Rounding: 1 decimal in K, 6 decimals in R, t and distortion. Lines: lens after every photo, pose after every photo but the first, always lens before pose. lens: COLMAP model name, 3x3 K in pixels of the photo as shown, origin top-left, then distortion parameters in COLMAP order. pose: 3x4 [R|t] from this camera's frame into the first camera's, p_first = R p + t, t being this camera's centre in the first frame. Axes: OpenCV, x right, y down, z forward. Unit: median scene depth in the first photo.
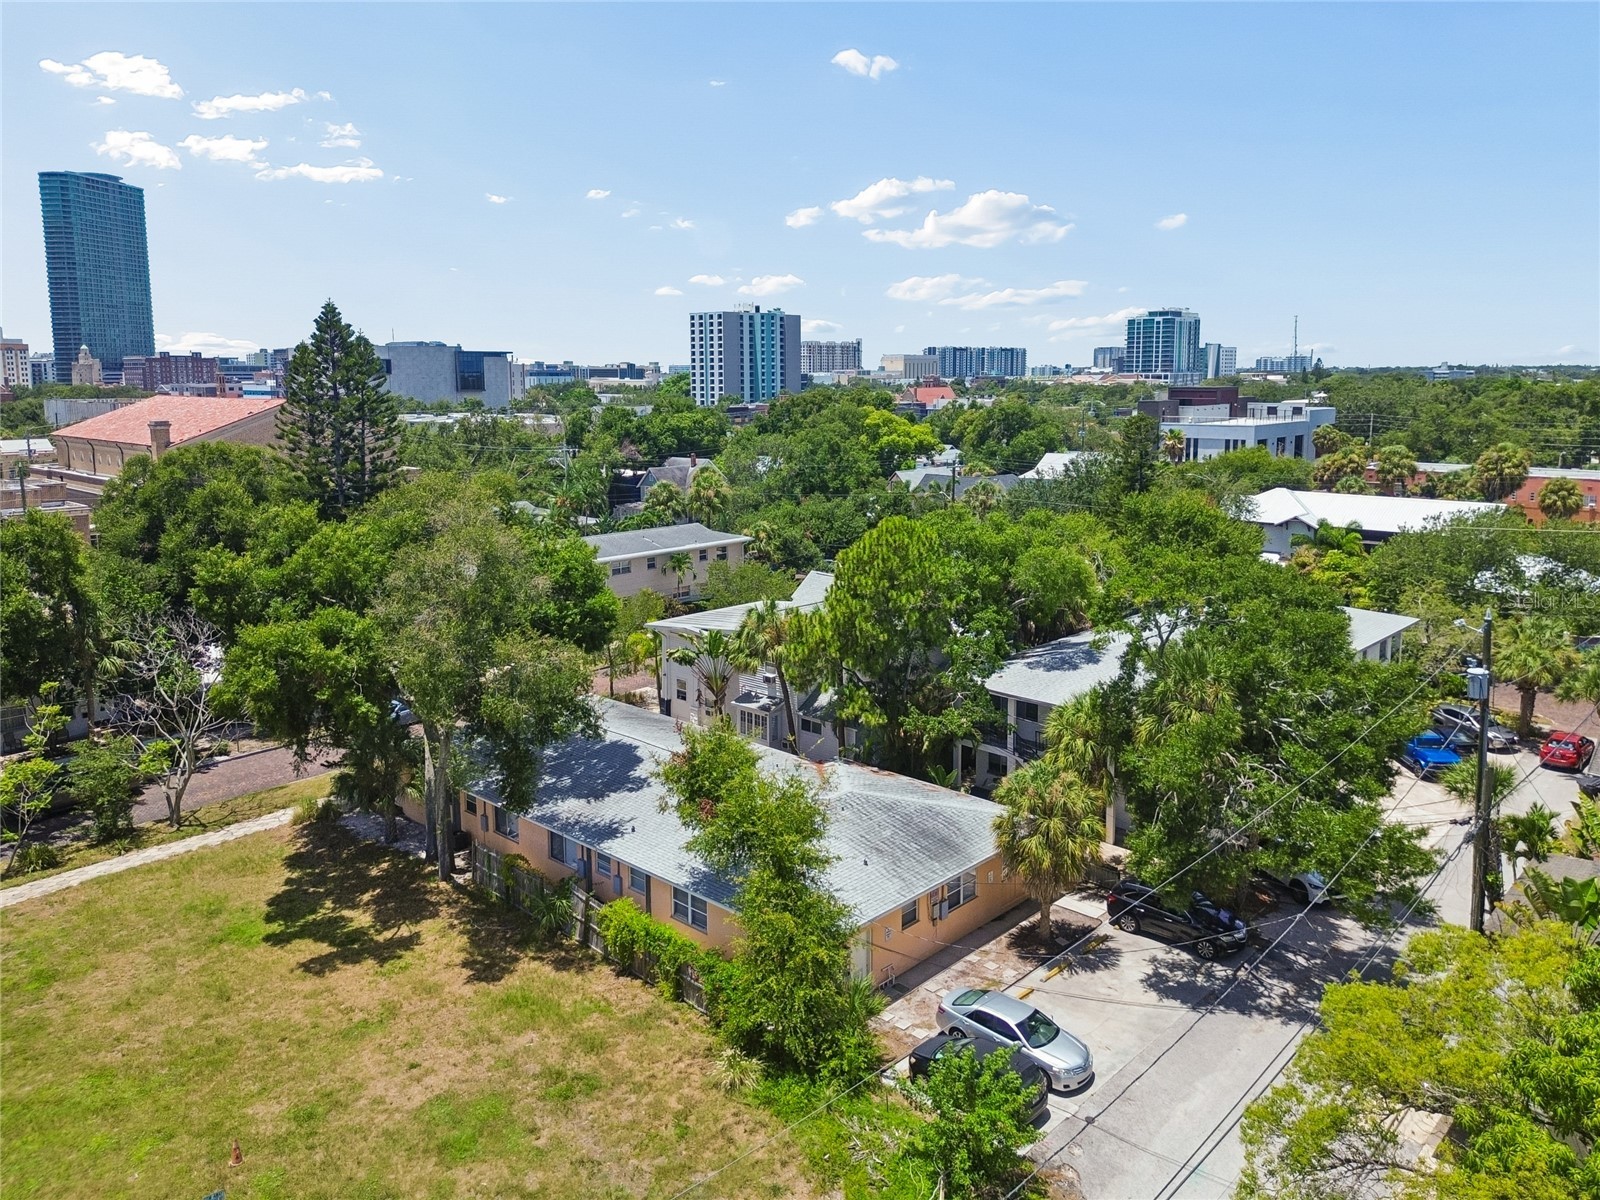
lens RADIAL K [[1155.5, 0, 796.9], [0, 1155.5, 515.5], [0, 0, 1]] dist [0.066047, -0.063614]
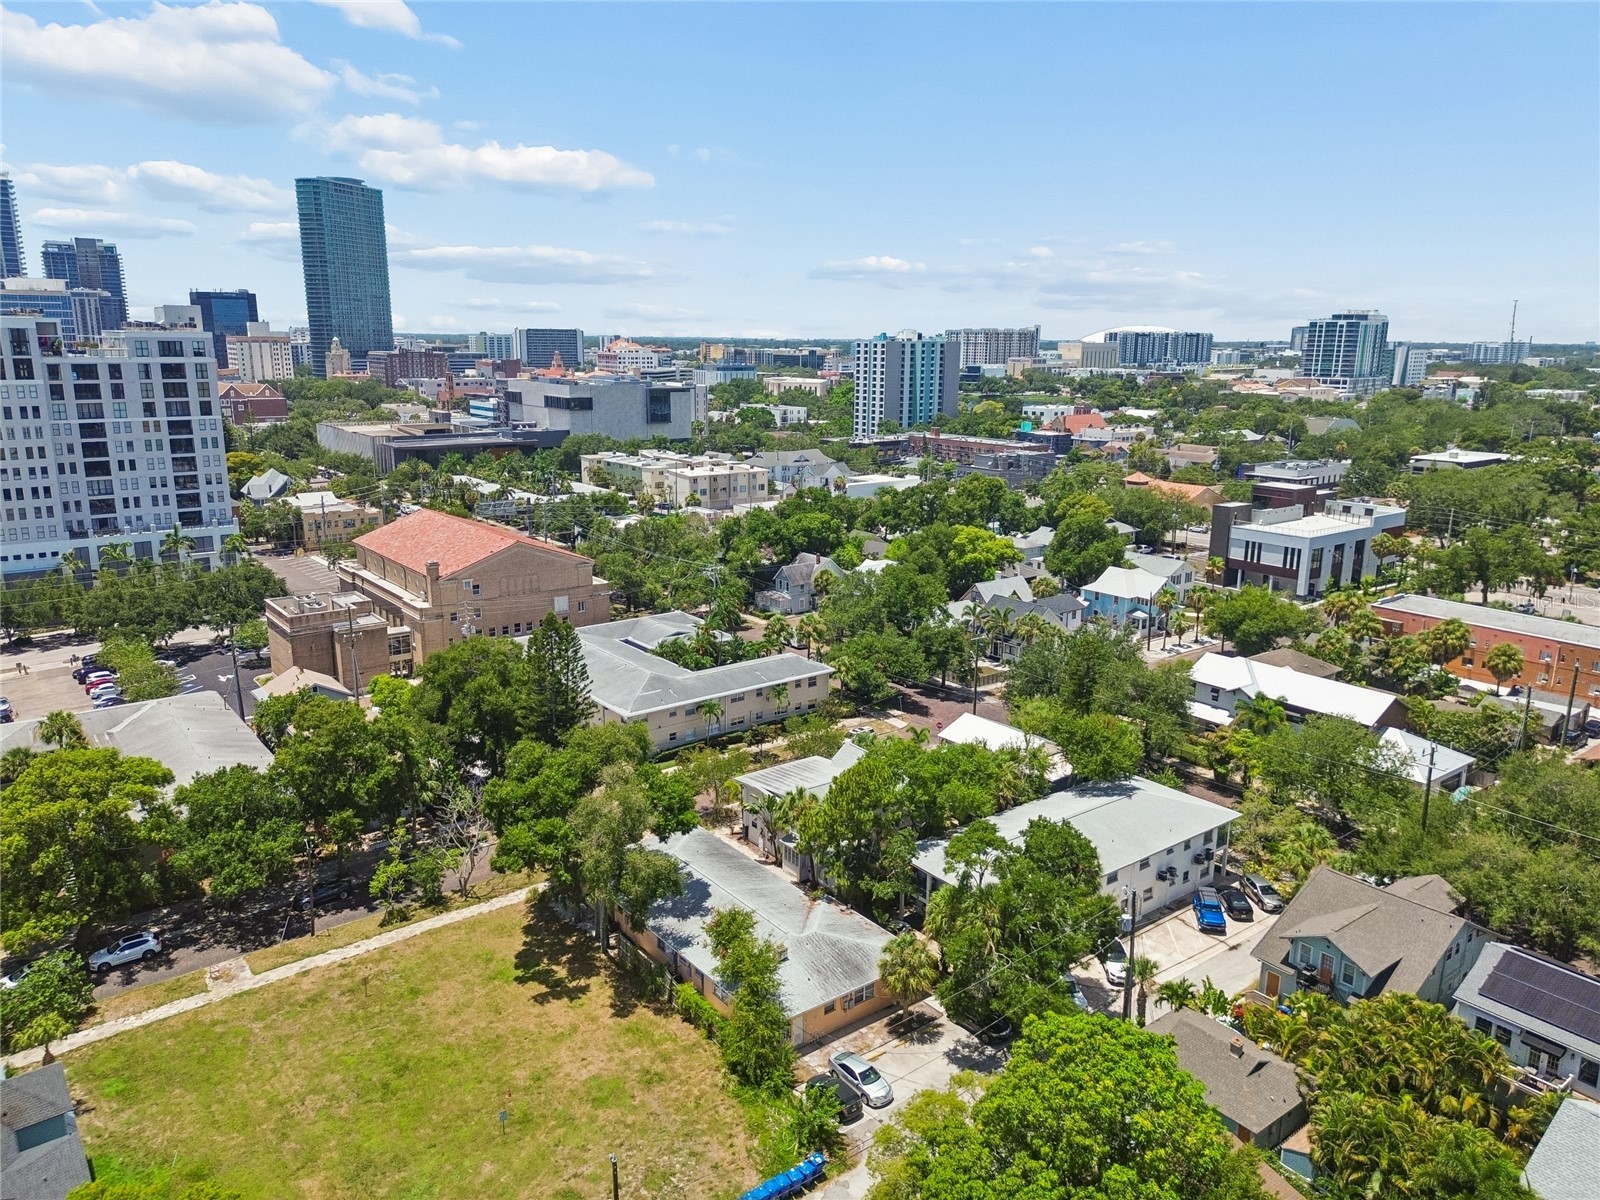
lens RADIAL K [[1115.7, 0, 797.3], [0, 1115.7, 587.9], [0, 0, 1]] dist [0.033144, -0.005175]
pose [[0.987656, 0.044363, -0.150224, 0.259286], [-0.031094, 0.995497, 0.089550, -0.460077], [0.153520, -0.083773, 0.984588, -0.702468]]
